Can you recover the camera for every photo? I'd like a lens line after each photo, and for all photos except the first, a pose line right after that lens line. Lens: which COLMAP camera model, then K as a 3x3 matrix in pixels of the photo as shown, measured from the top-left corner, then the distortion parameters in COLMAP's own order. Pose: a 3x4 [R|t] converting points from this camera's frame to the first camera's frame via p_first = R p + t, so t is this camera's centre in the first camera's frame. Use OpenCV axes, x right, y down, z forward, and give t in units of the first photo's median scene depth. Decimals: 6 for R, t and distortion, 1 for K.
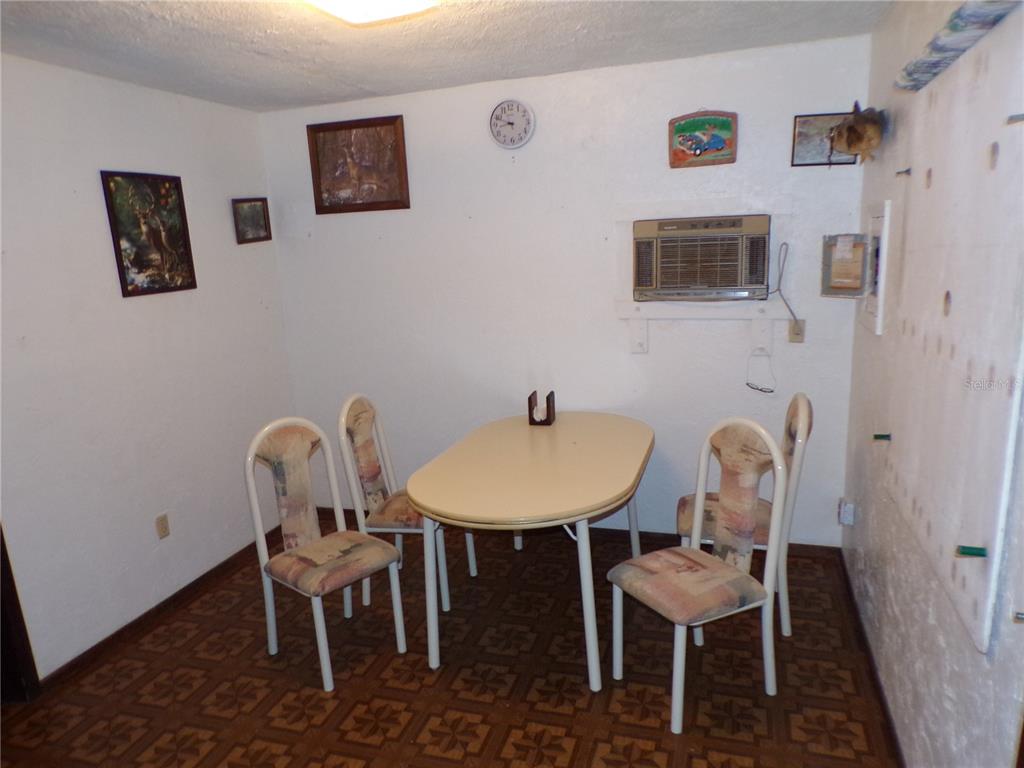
lens RADIAL K [[700.5, 0, 511.6], [0, 700.5, 386.1], [0, 0, 1]] dist [-0.016216, 0.022340]
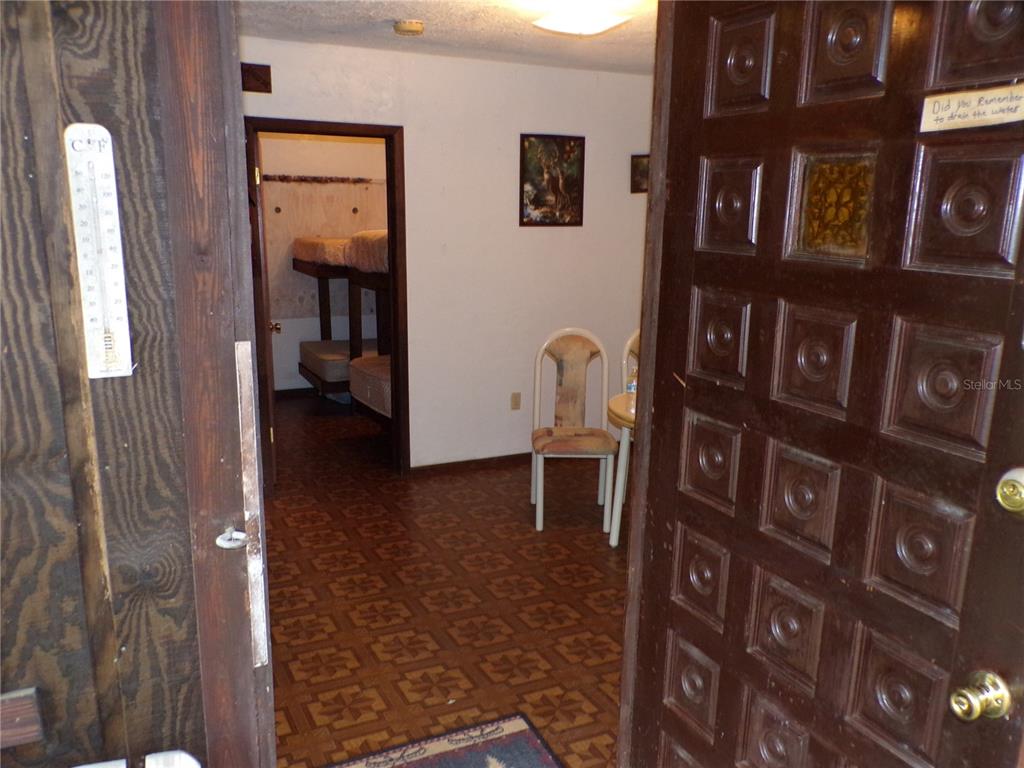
lens RADIAL K [[834.8, 0, 514.3], [0, 834.8, 385.2], [0, 0, 1]] dist [0.006406, 0.007721]
pose [[0.694588, 0.207720, -0.688767, 0.603109], [-0.199512, 0.975473, 0.092987, 0.025209], [0.691190, 0.072829, 0.718994, -0.151439]]
